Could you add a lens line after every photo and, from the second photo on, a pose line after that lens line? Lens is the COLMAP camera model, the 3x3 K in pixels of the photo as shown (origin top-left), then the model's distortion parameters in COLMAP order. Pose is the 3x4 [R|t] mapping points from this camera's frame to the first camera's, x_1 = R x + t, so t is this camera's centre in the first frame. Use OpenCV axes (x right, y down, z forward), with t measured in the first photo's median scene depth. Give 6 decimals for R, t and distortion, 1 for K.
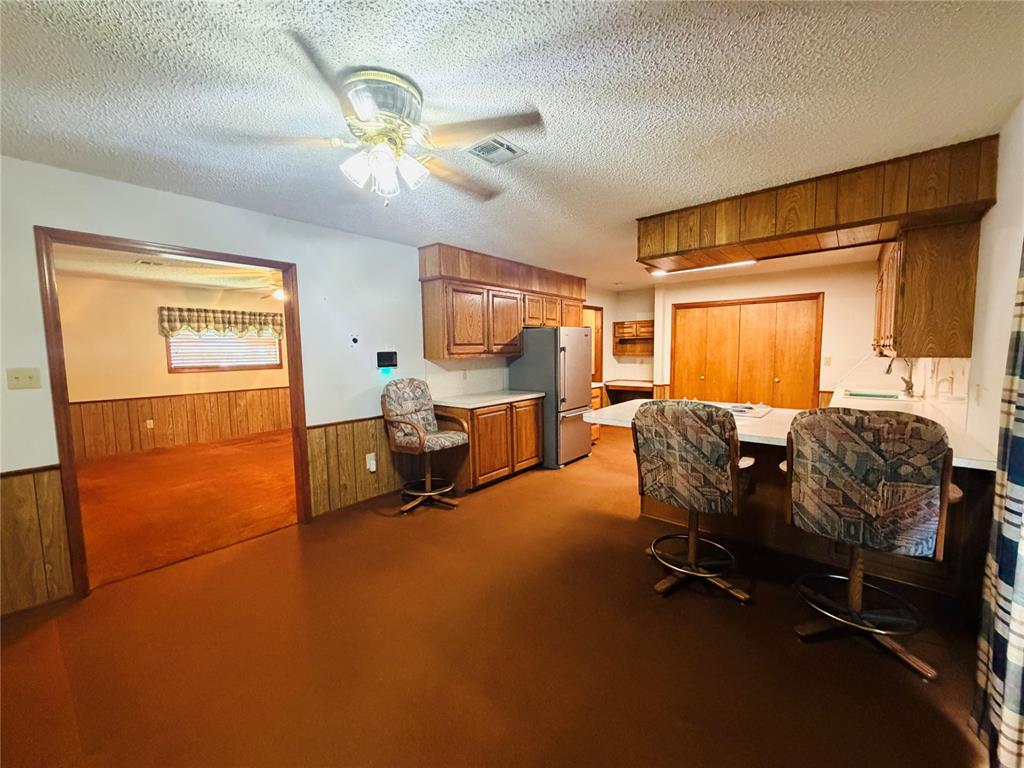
lens RADIAL K [[408.4, 0, 510.9], [0, 408.4, 383.0], [0, 0, 1]] dist [-0.002465, 0.000283]
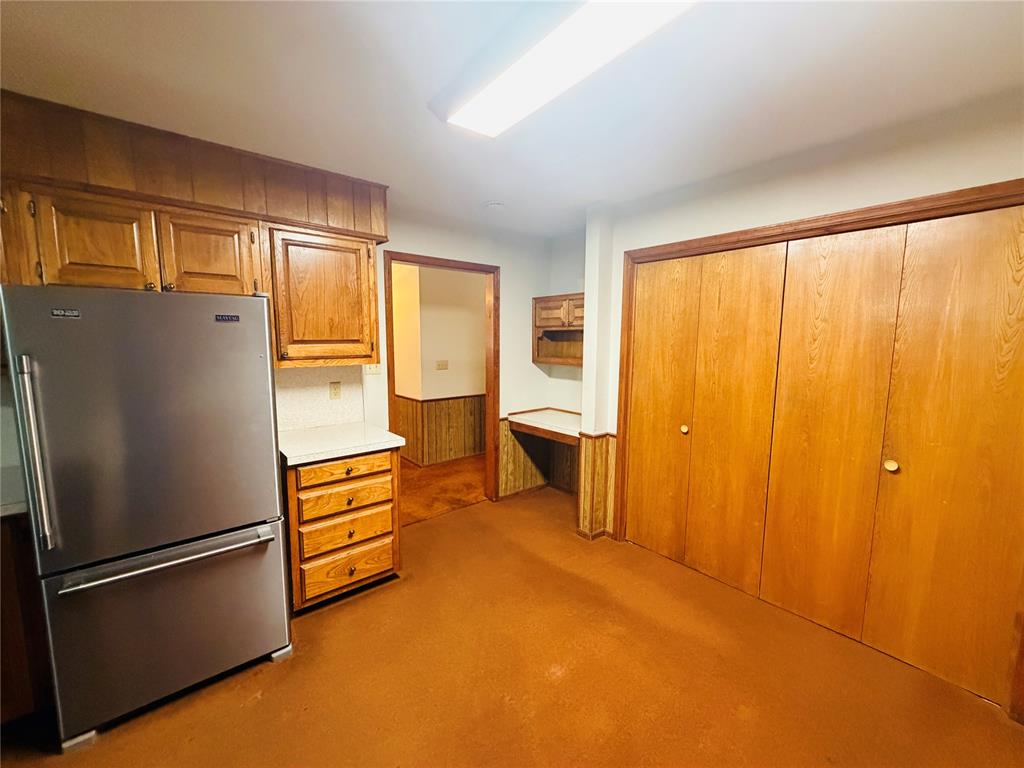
lens RADIAL K [[408.4, 0, 509.6], [0, 408.4, 382.6], [0, 0, 1]] dist [-0.002465, 0.000283]
pose [[0.984302, 0.038829, -0.172169, 0.378750], [-0.034512, 0.999012, 0.028001, -0.067165], [0.173086, -0.021620, 0.984669, 0.587058]]
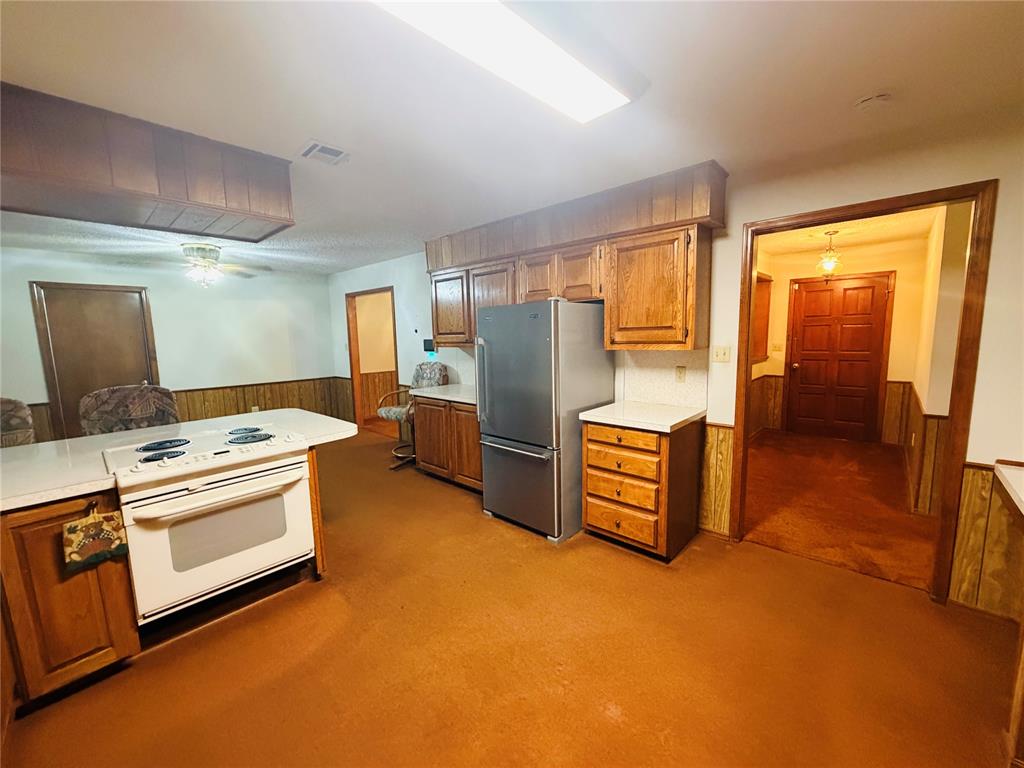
lens RADIAL K [[408.4, 0, 508.0], [0, 408.4, 380.3], [0, 0, 1]] dist [-0.002465, 0.000283]
pose [[-0.054021, 0.133041, -0.989637, 0.597656], [-0.058488, 0.988961, 0.136142, -0.085406], [0.996825, 0.065237, -0.045643, 0.815153]]
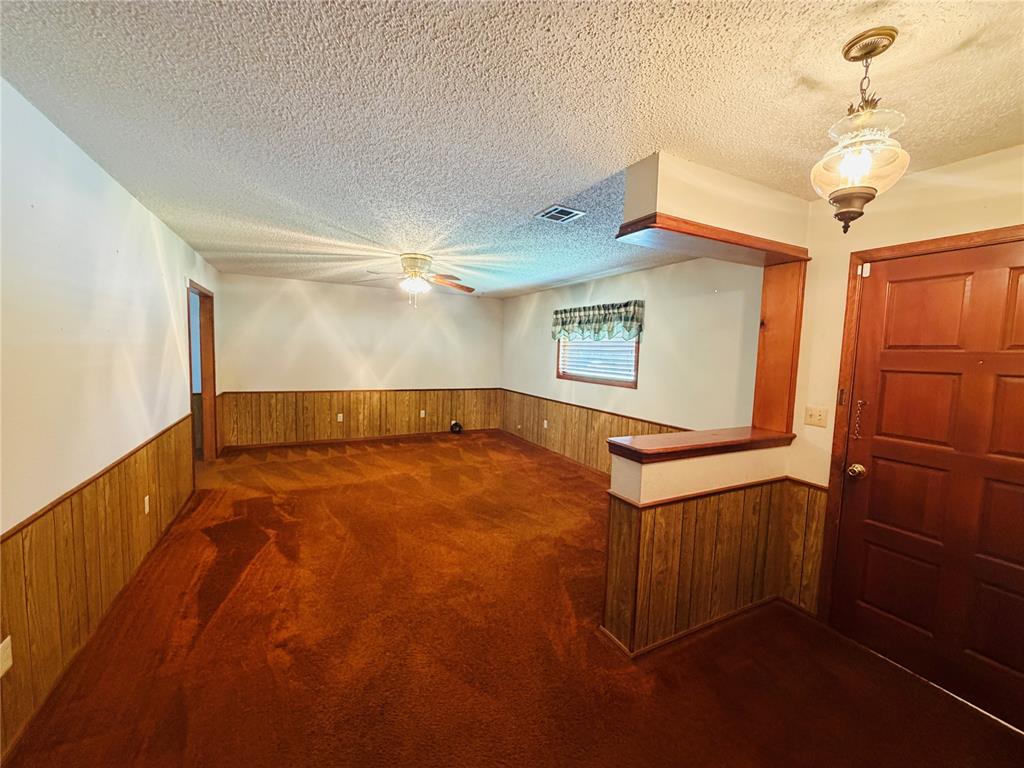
lens RADIAL K [[408.4, 0, 515.6], [0, 408.4, 386.6], [0, 0, 1]] dist [-0.002465, 0.000283]
pose [[-0.372133, 0.081215, -0.924619, 0.107526], [-0.104100, 0.986228, 0.128523, -0.117941], [0.922323, 0.144080, -0.358553, 1.243040]]
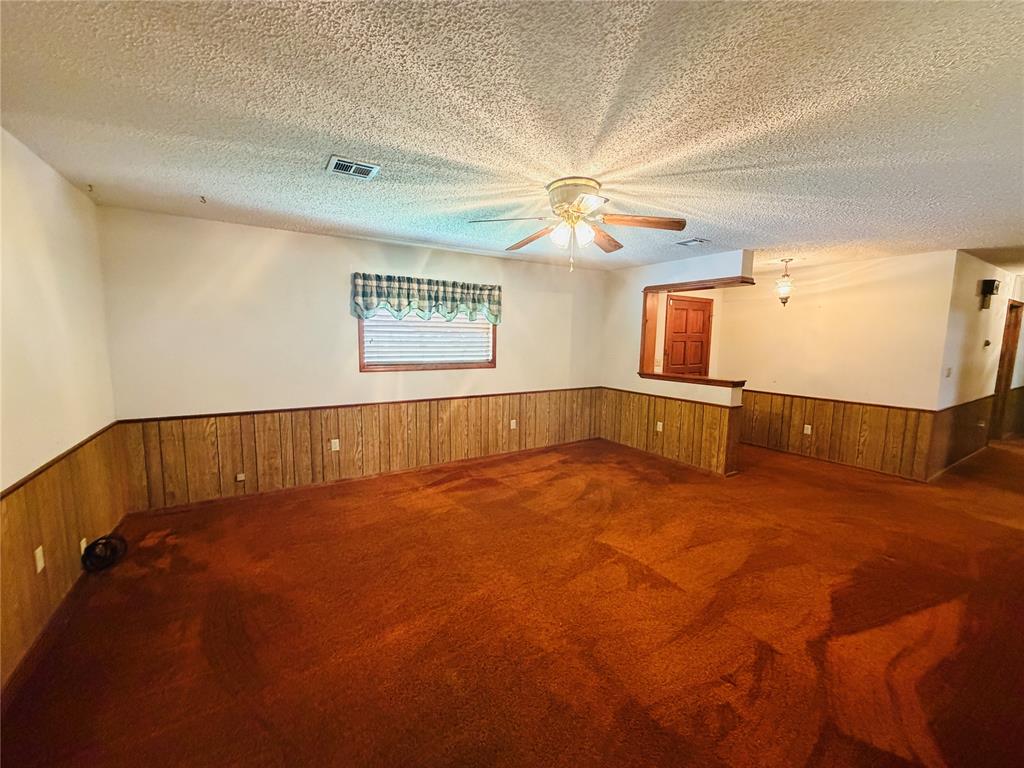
lens RADIAL K [[408.4, 0, 510.2], [0, 408.4, 382.8], [0, 0, 1]] dist [-0.002465, 0.000283]
pose [[0.952687, 0.061097, -0.297750, -0.389110], [-0.051434, 0.997867, 0.040190, -0.045235], [0.299571, -0.022974, 0.953797, 0.416329]]
